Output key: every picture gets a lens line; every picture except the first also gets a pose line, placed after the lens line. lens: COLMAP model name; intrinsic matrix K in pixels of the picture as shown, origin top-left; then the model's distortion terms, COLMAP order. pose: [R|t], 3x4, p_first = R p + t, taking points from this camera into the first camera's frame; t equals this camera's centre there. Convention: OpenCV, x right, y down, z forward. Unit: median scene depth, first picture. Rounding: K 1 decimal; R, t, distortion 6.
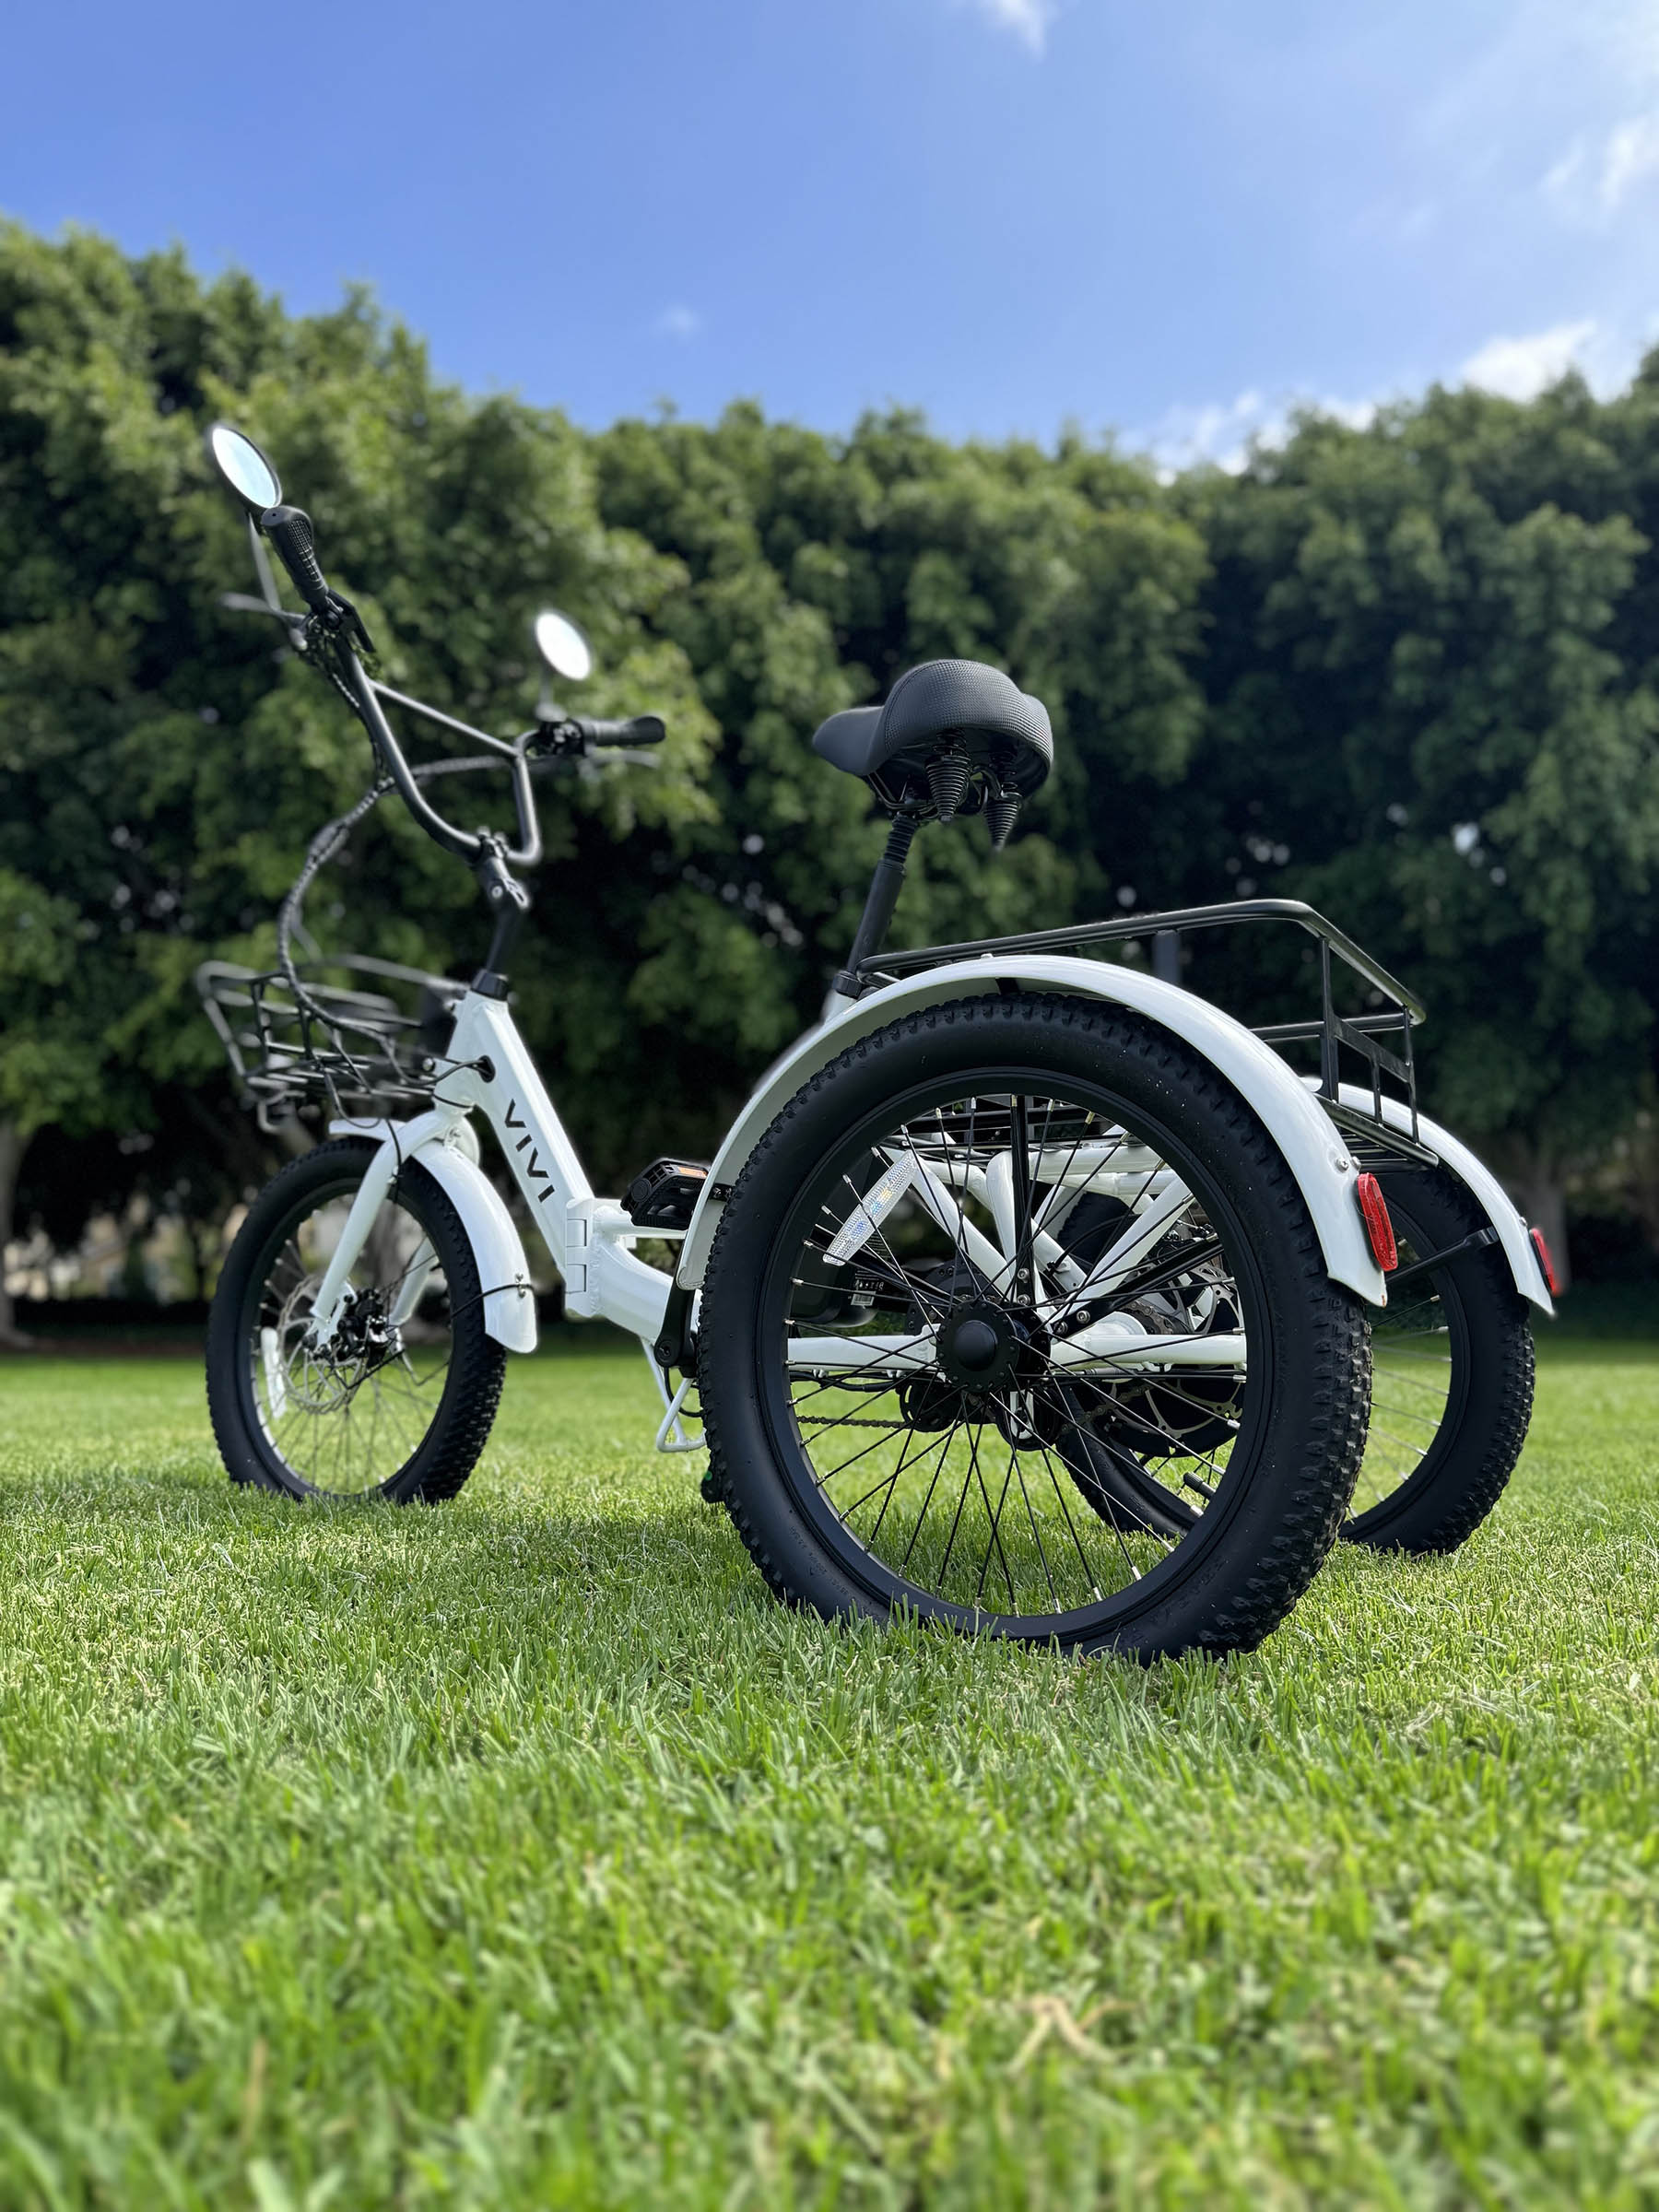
lens RADIAL K [[1624.4, 0, 829.5], [0, 1624.4, 1106.0], [0, 0, 1]] dist [0.010855, -0.000017]
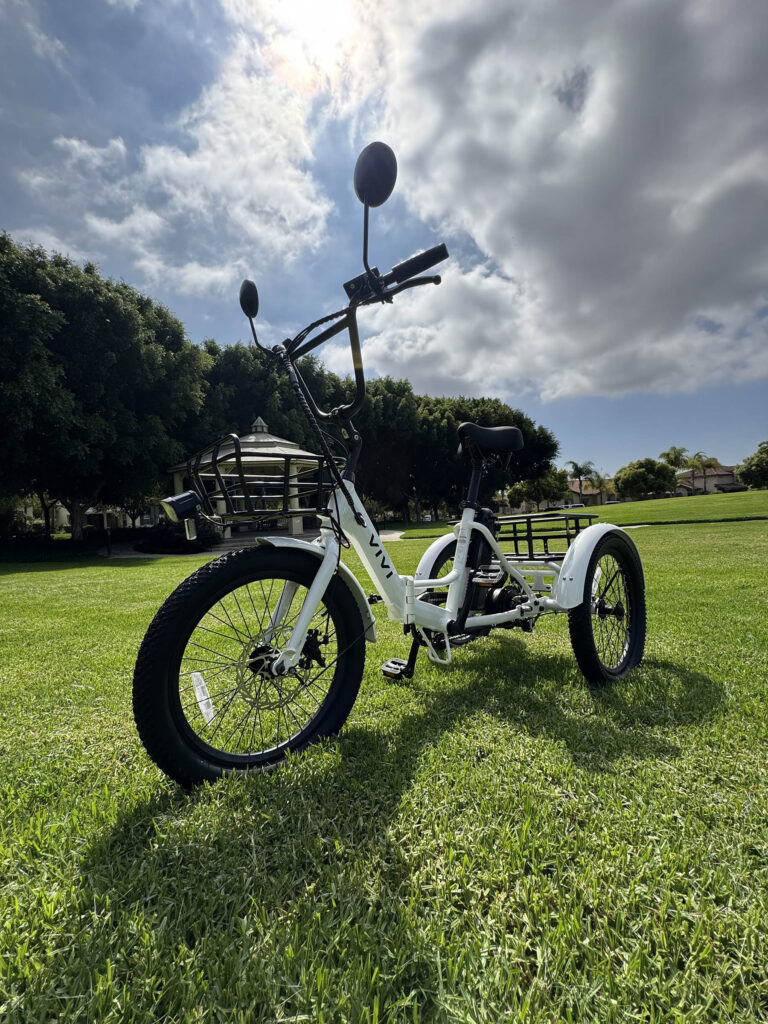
lens RADIAL K [[411.4, 0, 383.1], [0, 411.4, 513.7], [0, 0, 1]] dist [0.000088, 0.000072]
pose [[0.289565, 0.055329, 0.955558, -0.725139], [-0.108787, 0.993761, -0.024575, -0.019444], [-0.950956, -0.096836, 0.293778, 0.795148]]
